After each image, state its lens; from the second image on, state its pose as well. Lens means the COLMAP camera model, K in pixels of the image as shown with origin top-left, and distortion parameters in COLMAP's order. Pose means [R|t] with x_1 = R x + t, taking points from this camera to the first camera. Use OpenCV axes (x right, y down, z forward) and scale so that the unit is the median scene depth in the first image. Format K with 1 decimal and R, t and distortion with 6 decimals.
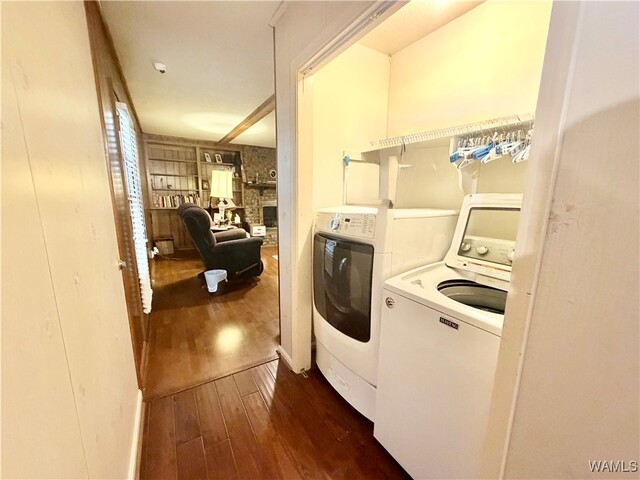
lens RADIAL K [[254.8, 0, 319.2], [0, 254.8, 240.7], [0, 0, 1]] dist [-0.000948, -0.000268]
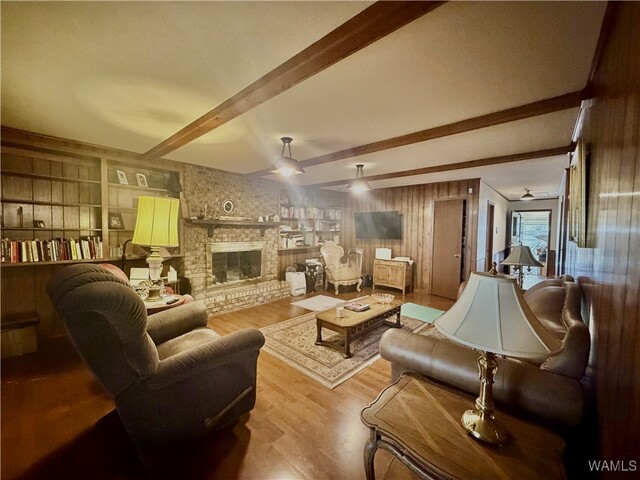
lens RADIAL K [[254.8, 0, 319.2], [0, 254.8, 240.7], [0, 0, 1]] dist [-0.000948, -0.000268]
pose [[0.956774, -0.010555, 0.290641, -0.162030], [0.049134, 0.990843, -0.125763, -0.074260], [-0.286652, 0.134607, 0.948531, 0.300438]]
